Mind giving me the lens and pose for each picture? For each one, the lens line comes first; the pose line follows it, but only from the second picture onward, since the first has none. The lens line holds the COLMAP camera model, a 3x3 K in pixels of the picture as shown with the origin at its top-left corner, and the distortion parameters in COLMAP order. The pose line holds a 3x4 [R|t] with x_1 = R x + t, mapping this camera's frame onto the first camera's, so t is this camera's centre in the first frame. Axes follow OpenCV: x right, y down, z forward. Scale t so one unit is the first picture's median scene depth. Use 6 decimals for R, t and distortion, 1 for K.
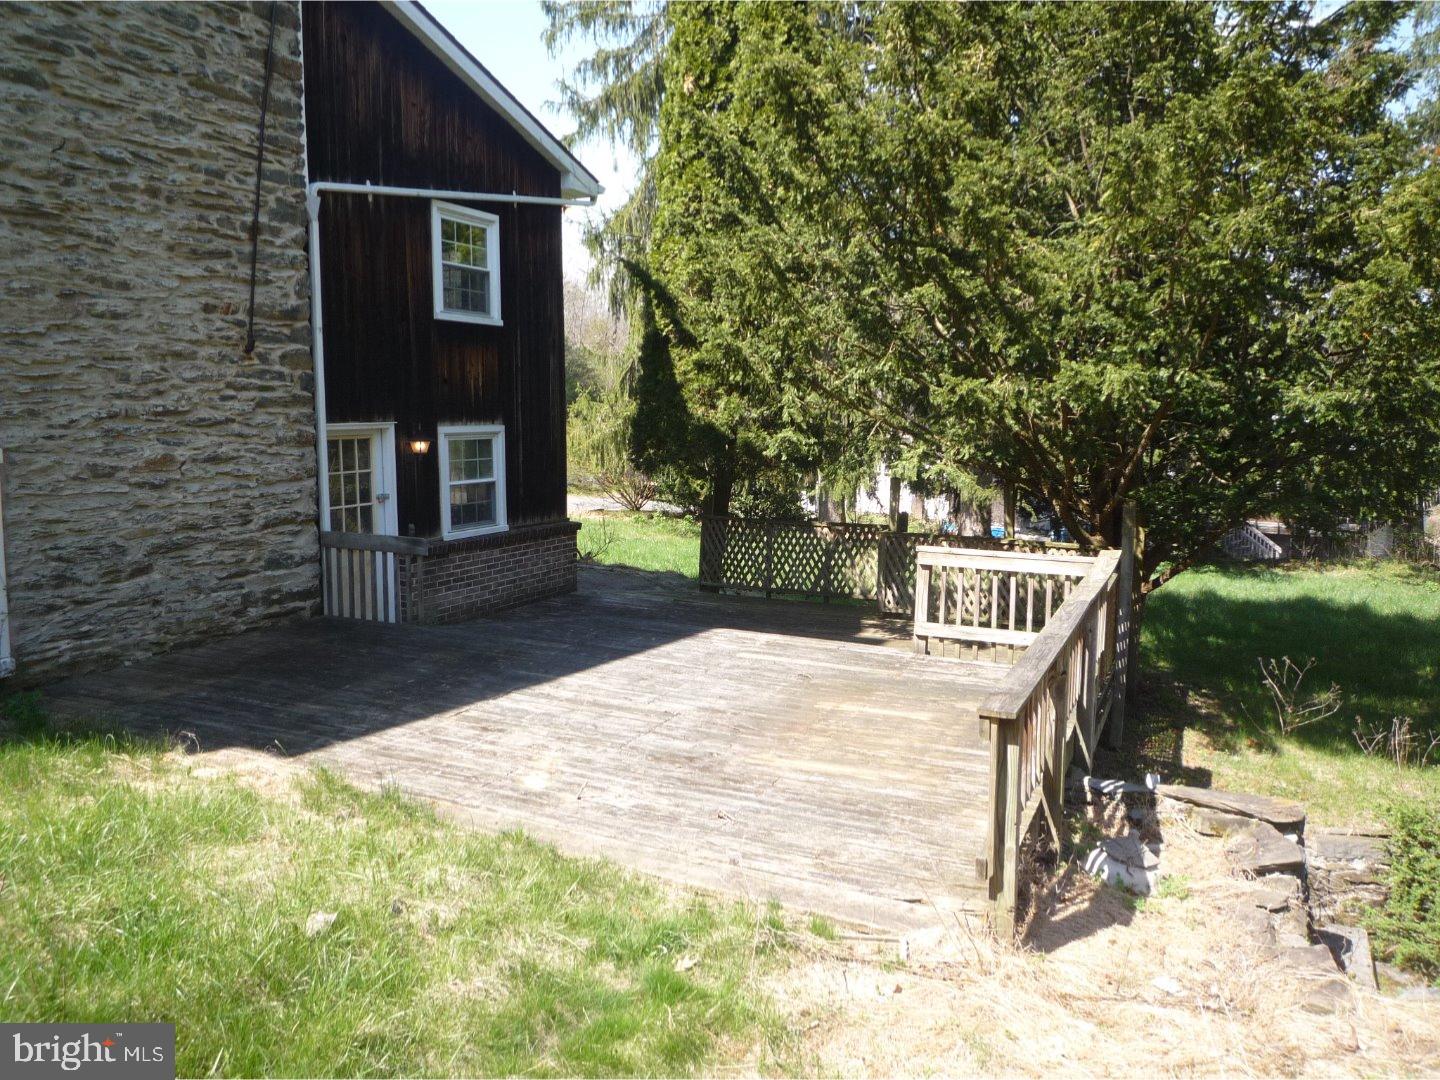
lens RADIAL K [[1081.4, 0, 723.6], [0, 1081.4, 536.9], [0, 0, 1]] dist [-0.002748, -0.035563]
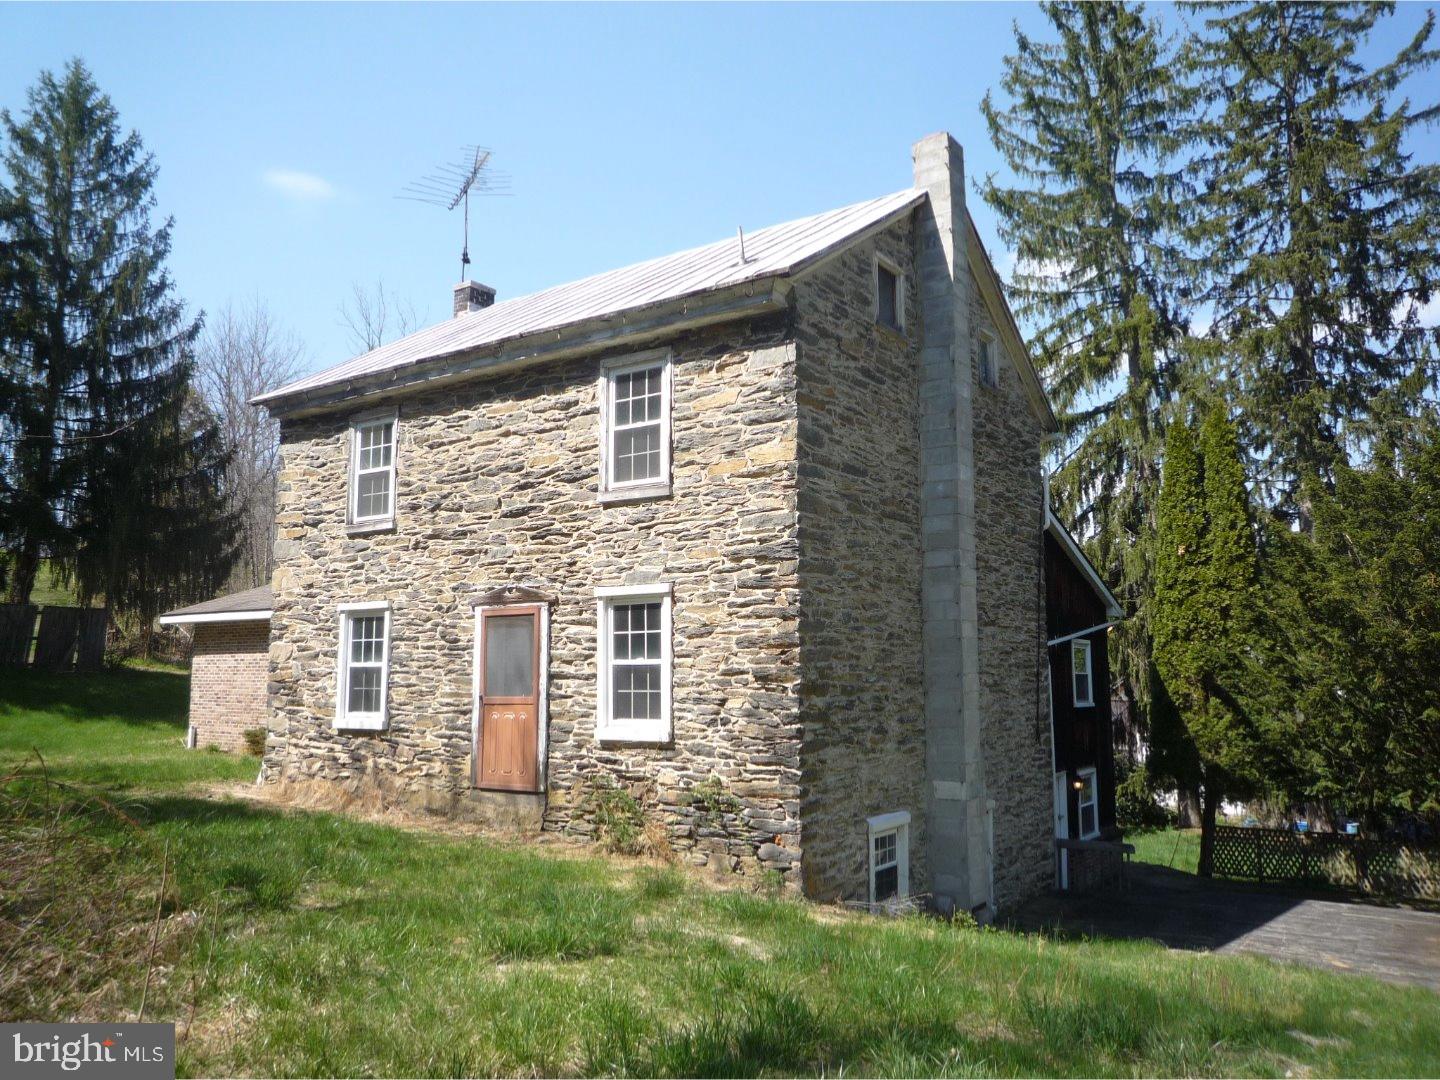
lens RADIAL K [[1081.4, 0, 716.7], [0, 1081.4, 545.8], [0, 0, 1]] dist [-0.002748, -0.035563]
pose [[0.987356, -0.023062, -0.156833, -0.468843], [-0.015563, 0.970479, -0.240684, -0.026085], [0.157754, 0.240082, 0.957849, -0.663282]]
